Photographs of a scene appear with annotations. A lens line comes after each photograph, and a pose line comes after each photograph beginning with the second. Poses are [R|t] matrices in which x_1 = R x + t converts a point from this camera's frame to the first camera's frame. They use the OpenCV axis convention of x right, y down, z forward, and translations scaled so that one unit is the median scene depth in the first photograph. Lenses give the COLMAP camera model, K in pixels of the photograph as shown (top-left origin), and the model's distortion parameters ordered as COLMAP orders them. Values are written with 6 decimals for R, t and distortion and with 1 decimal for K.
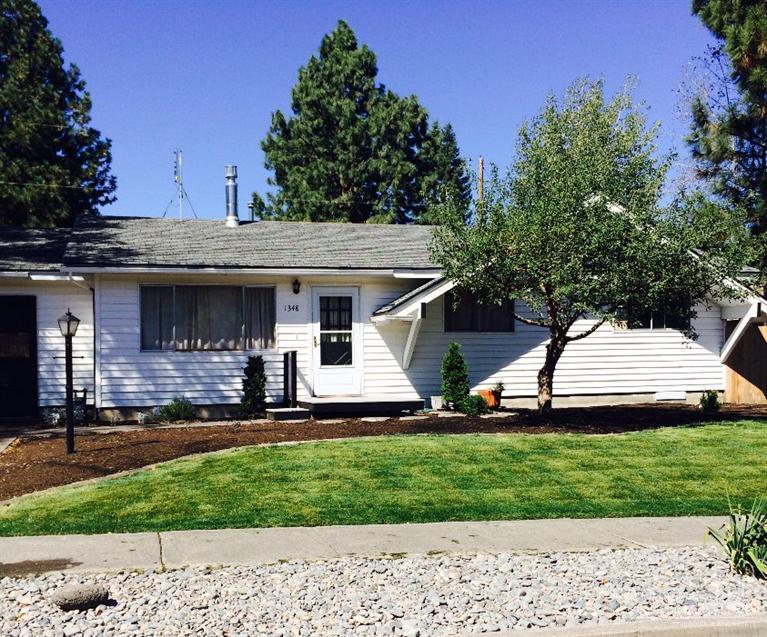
lens RADIAL K [[861.4, 0, 383.3], [0, 861.4, 384.4], [0, 0, 1]] dist [0.041231, -0.039655]
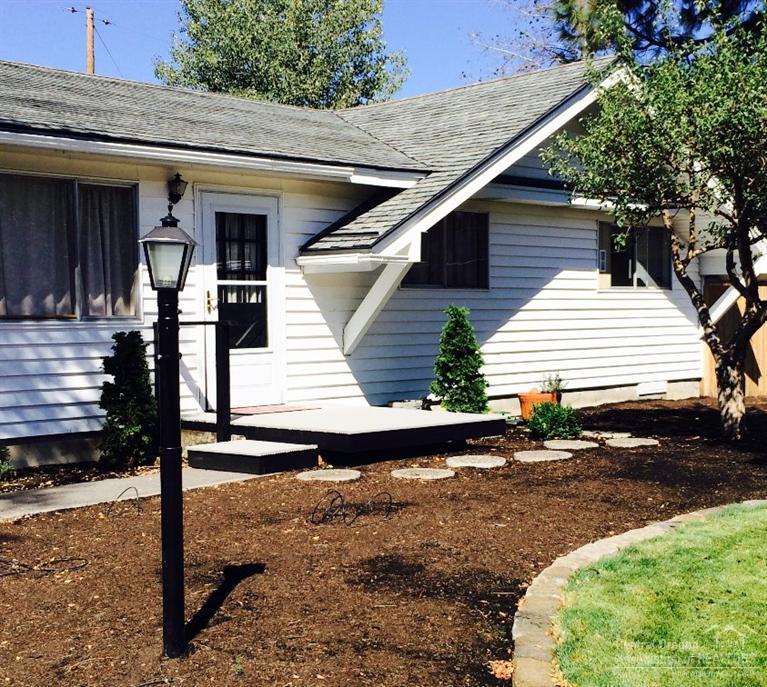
lens RADIAL K [[1123.2, 0, 384.0], [0, 1123.2, 392.6], [0, 0, 1]] dist [0.025890, 0.086019]
pose [[0.884116, -0.025142, 0.466590, -0.290393], [0.007427, 0.999181, 0.039767, -0.021976], [-0.467208, -0.031694, 0.883579, 0.369315]]
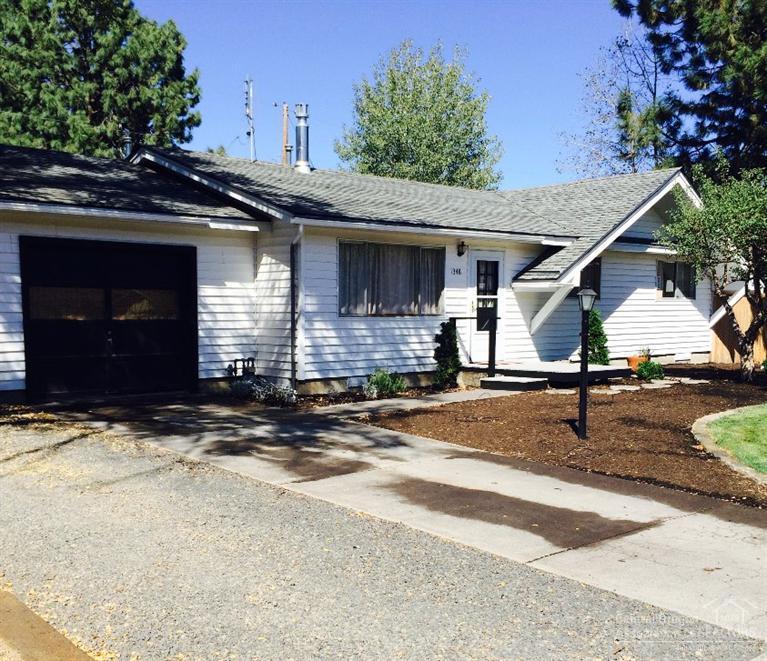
lens RADIAL K [[858.6, 0, 384.3], [0, 858.6, 385.4], [0, 0, 1]] dist [0.034421, 0.004651]
pose [[0.900874, -0.021993, 0.433522, -0.583114], [-0.006548, 0.997914, 0.064231, -0.022349], [-0.434031, -0.060703, 0.898851, 0.163755]]
